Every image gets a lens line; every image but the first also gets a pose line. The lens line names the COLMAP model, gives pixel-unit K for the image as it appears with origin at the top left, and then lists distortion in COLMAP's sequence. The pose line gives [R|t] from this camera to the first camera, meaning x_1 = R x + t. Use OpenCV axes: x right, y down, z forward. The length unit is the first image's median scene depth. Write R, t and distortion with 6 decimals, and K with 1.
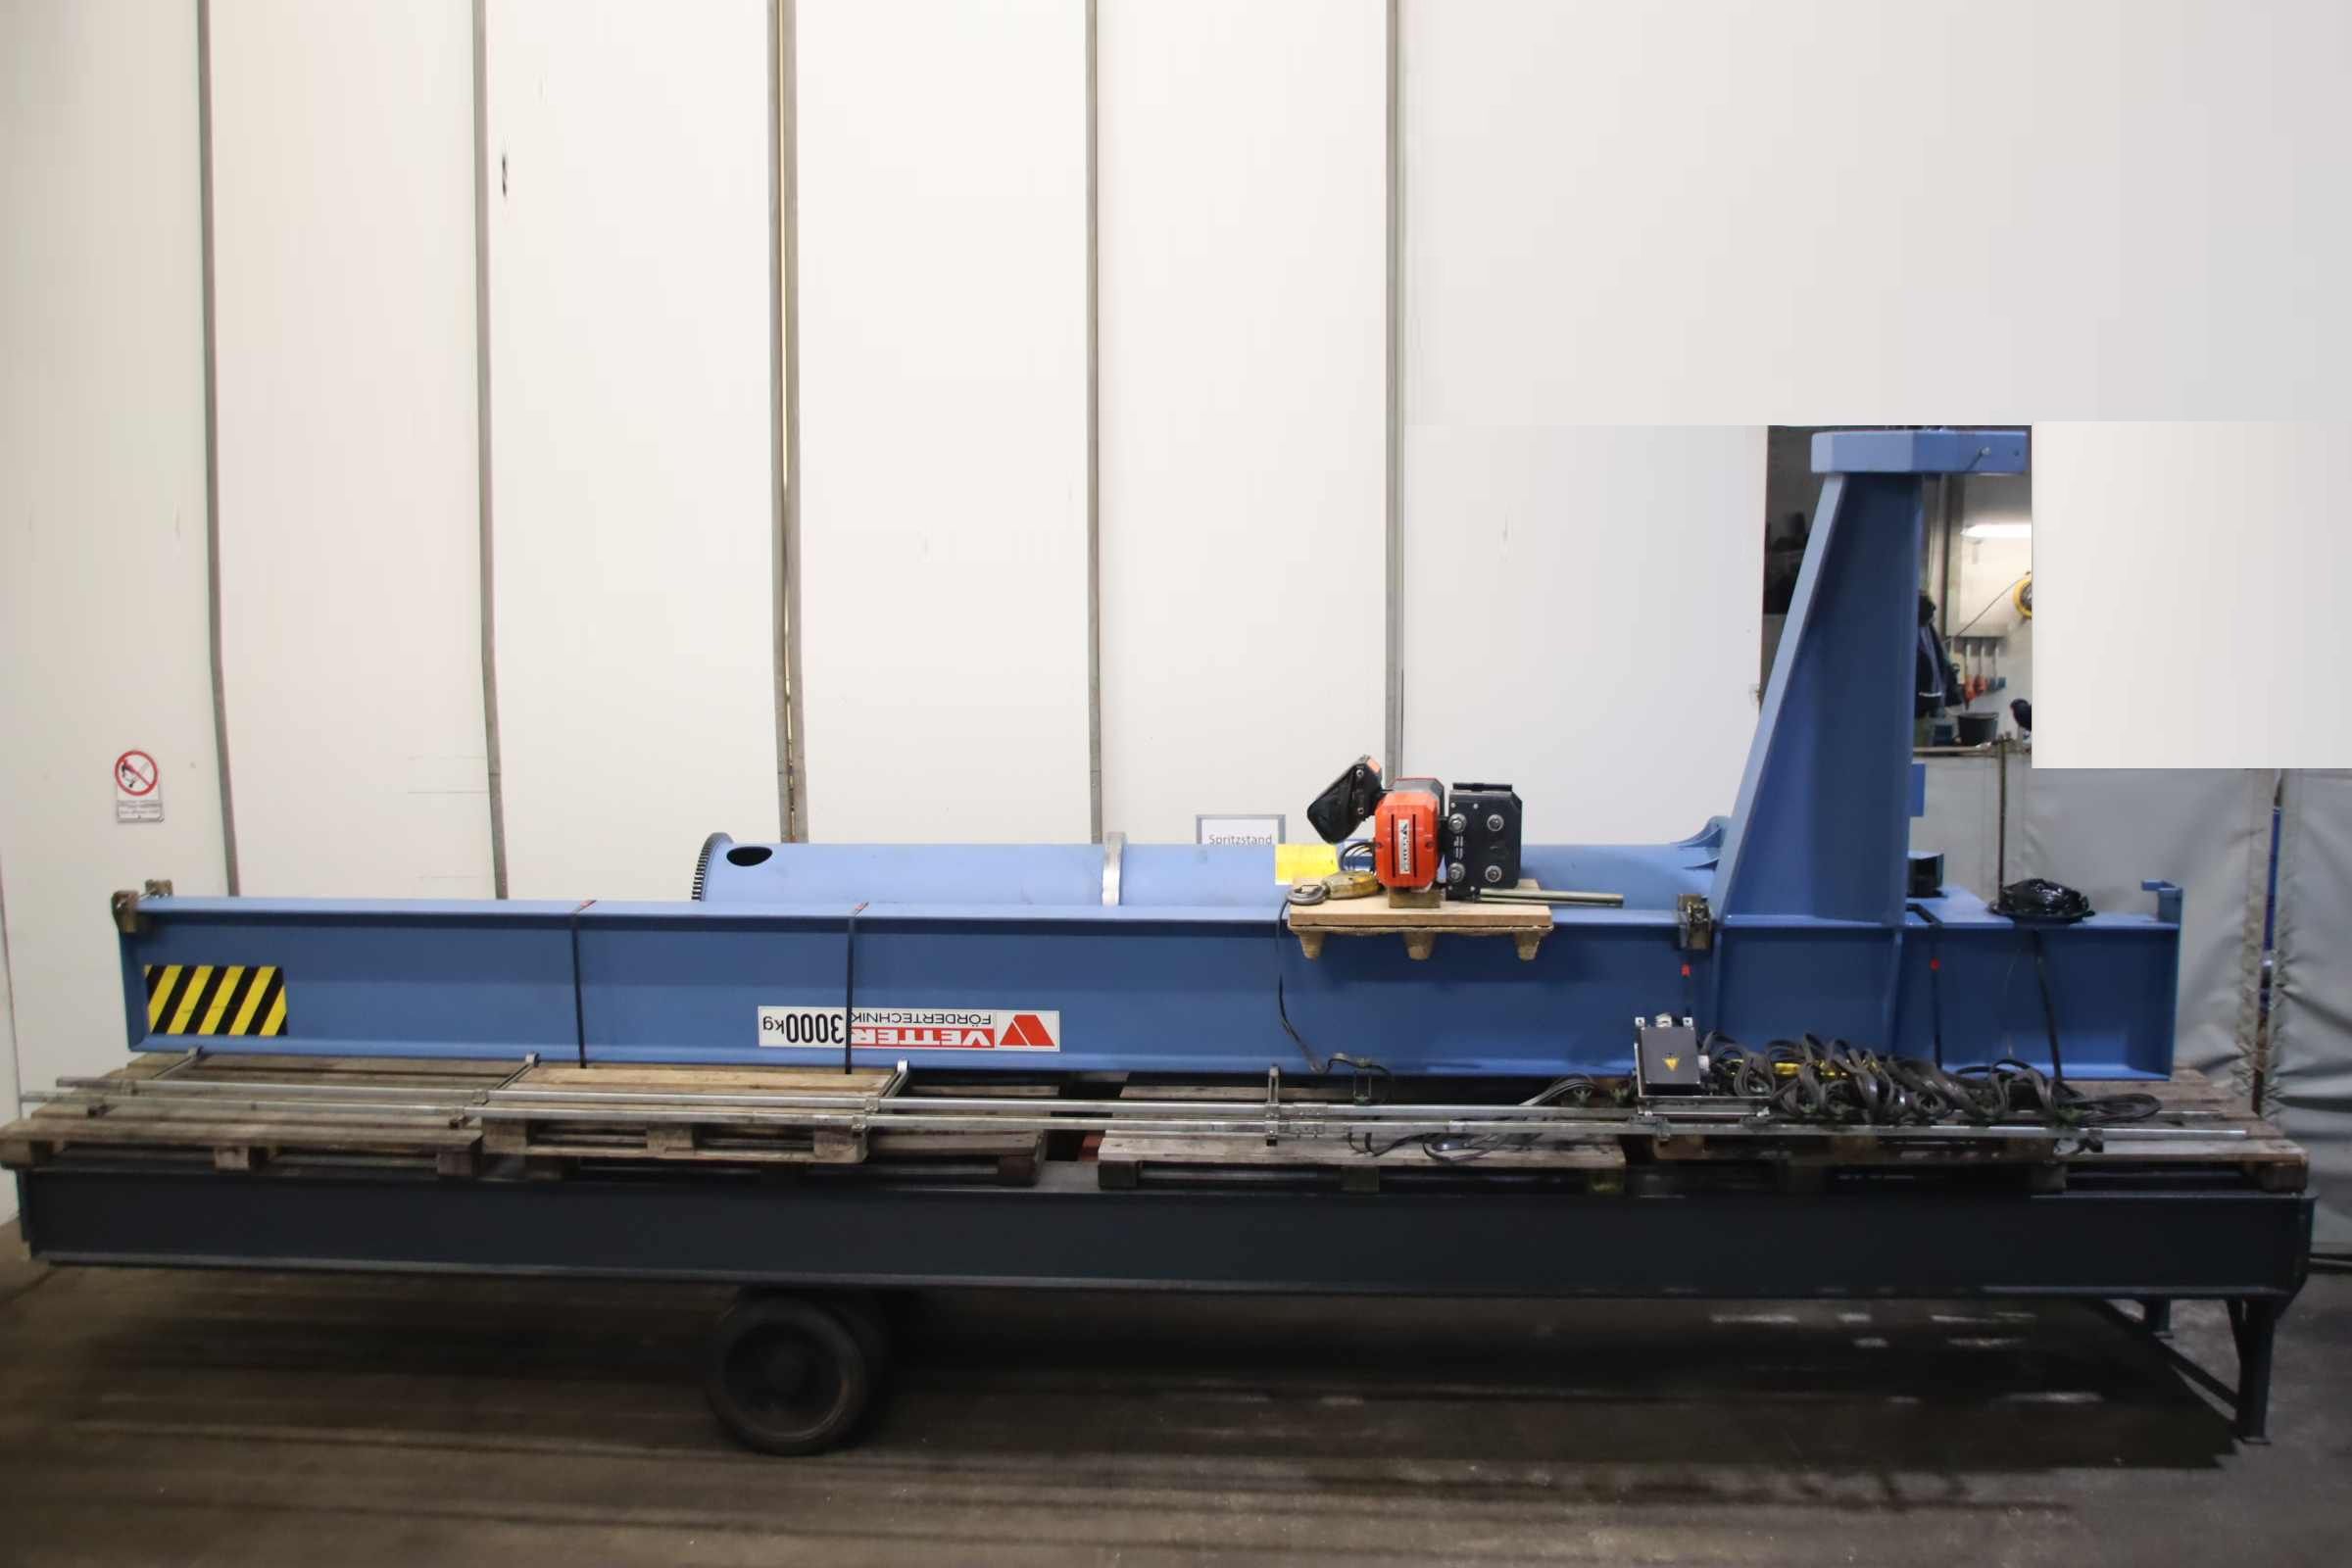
lens RADIAL K [[2267.0, 0, 1175.1], [0, 2267.0, 773.1], [0, 0, 1]] dist [-0.062066, 0.000000]
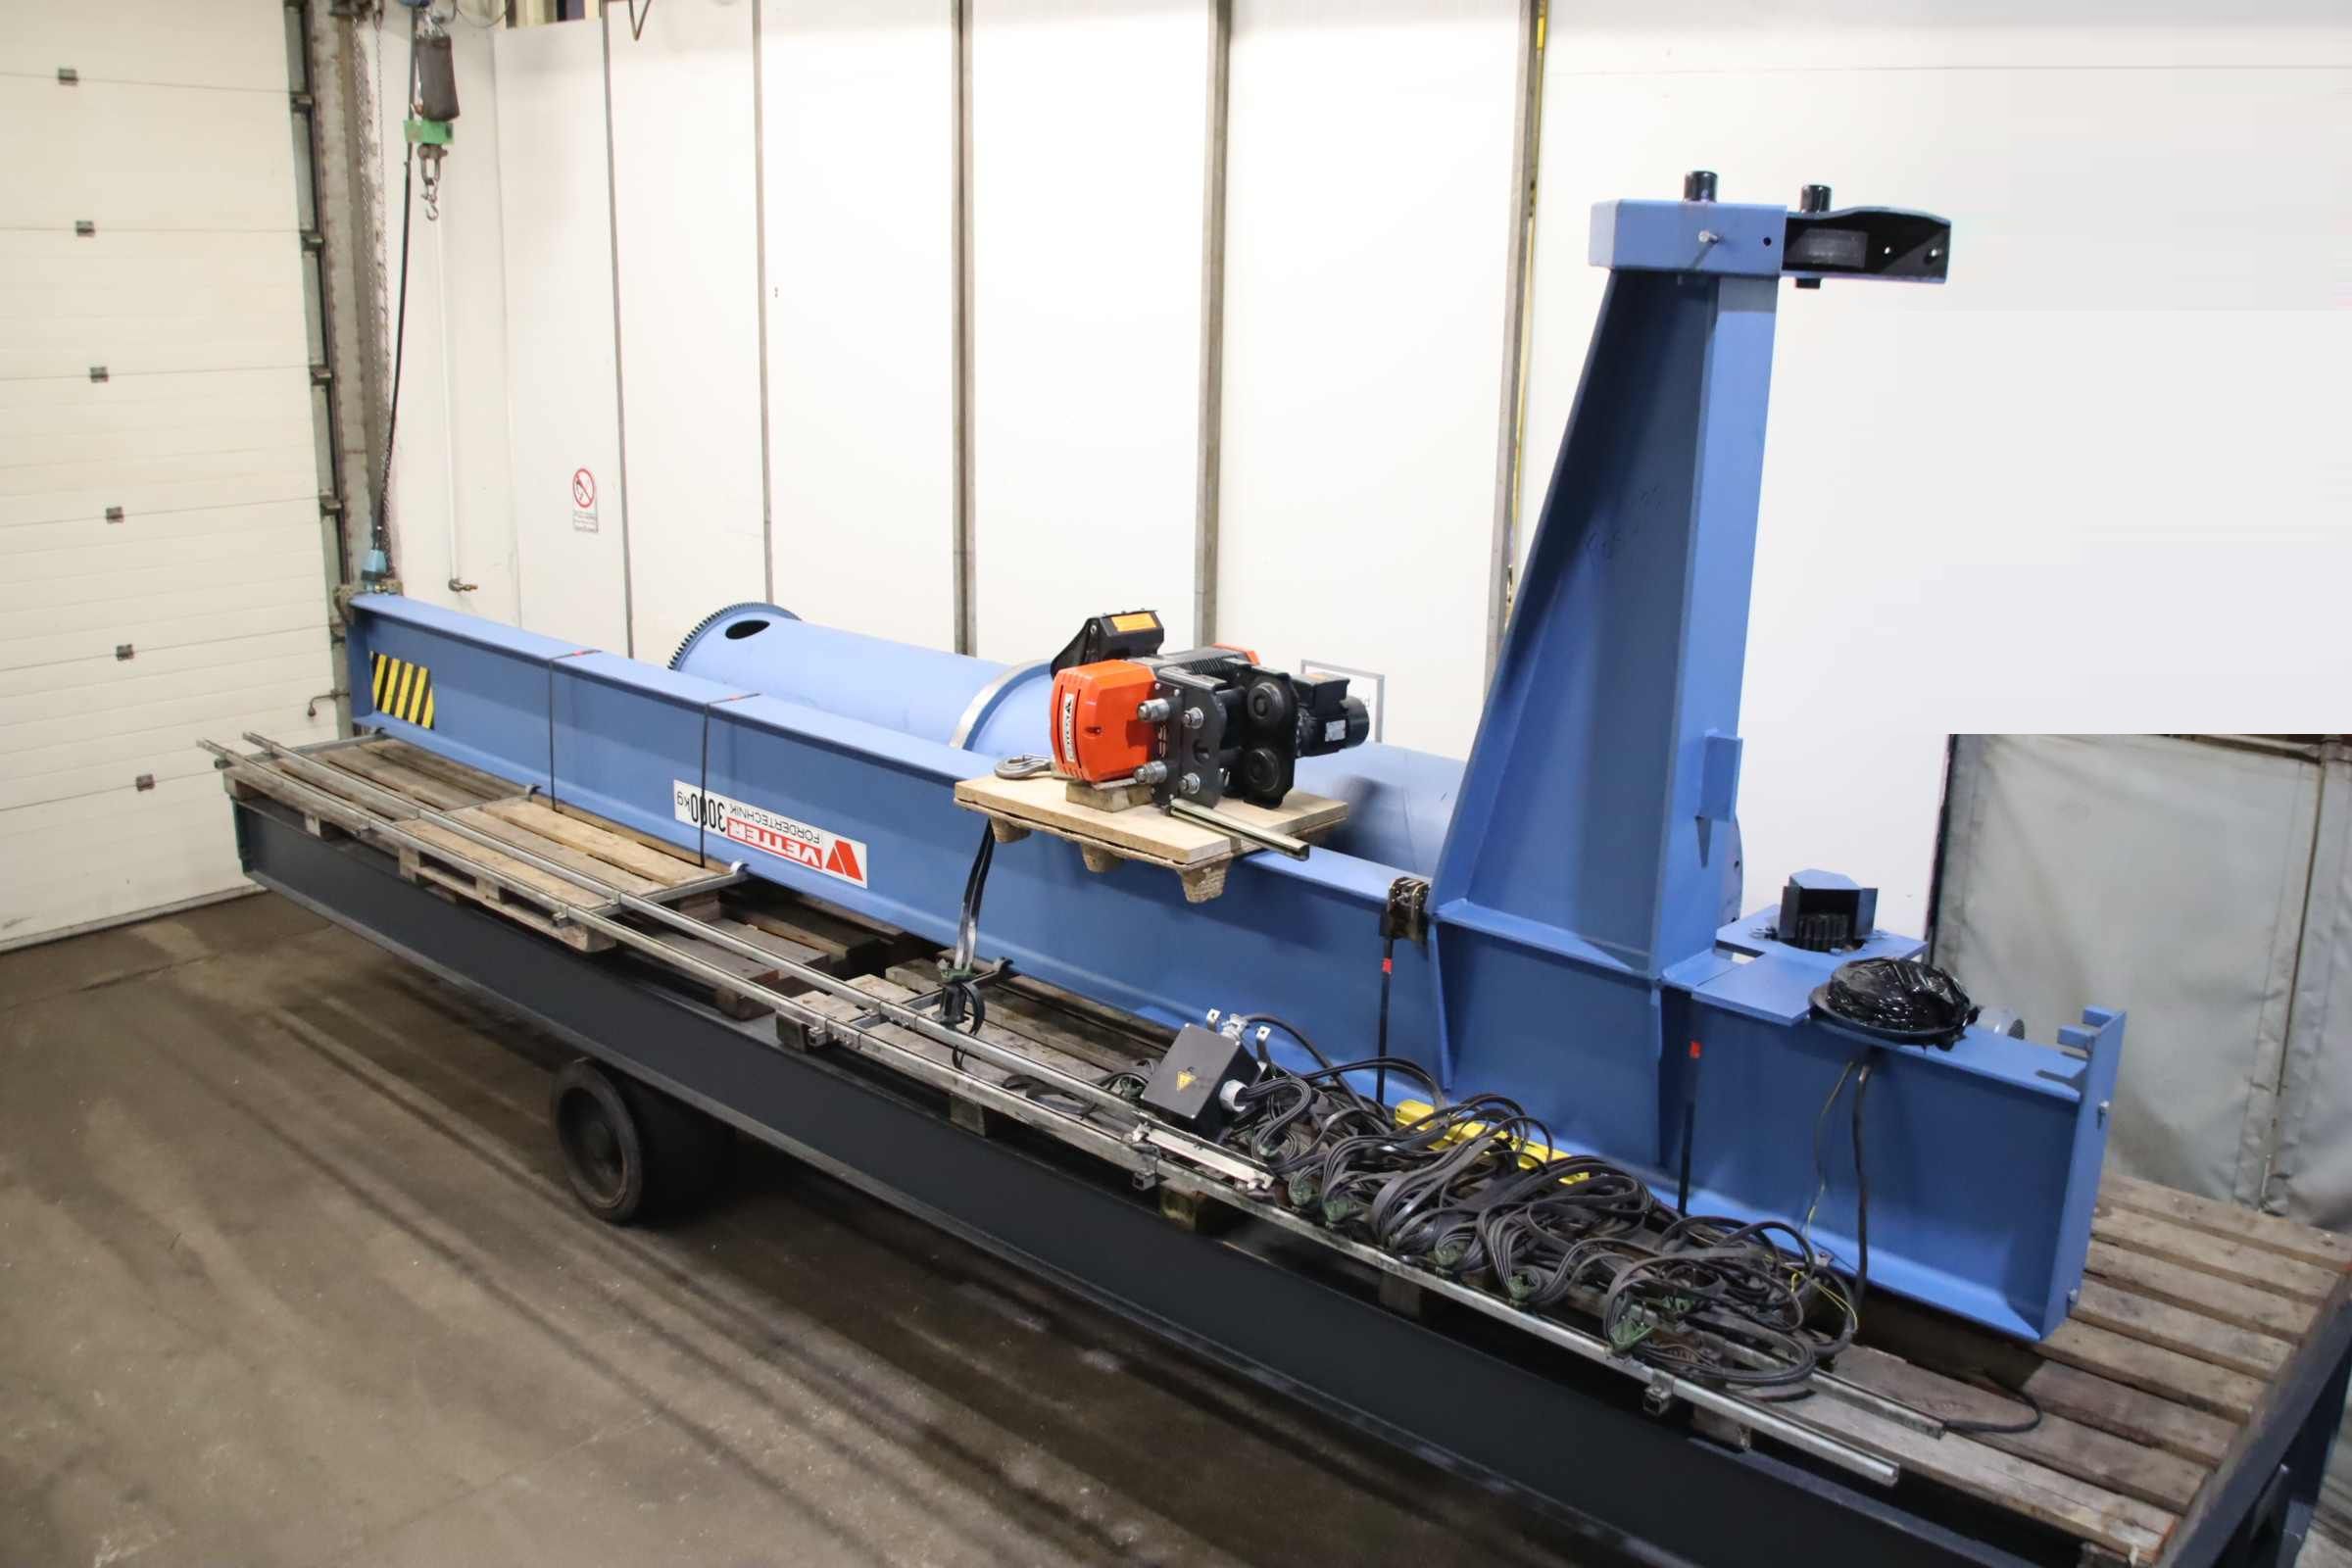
lens RADIAL K [[2089.0, 0, 1174.2], [0, 2089.0, 794.5], [0, 0, 1]] dist [-0.051047, -0.000411]
pose [[0.769506, 0.187835, -0.610392, 0.548705], [-0.111318, 0.980588, 0.161419, -0.063065], [0.628863, -0.056266, 0.775478, 0.430378]]
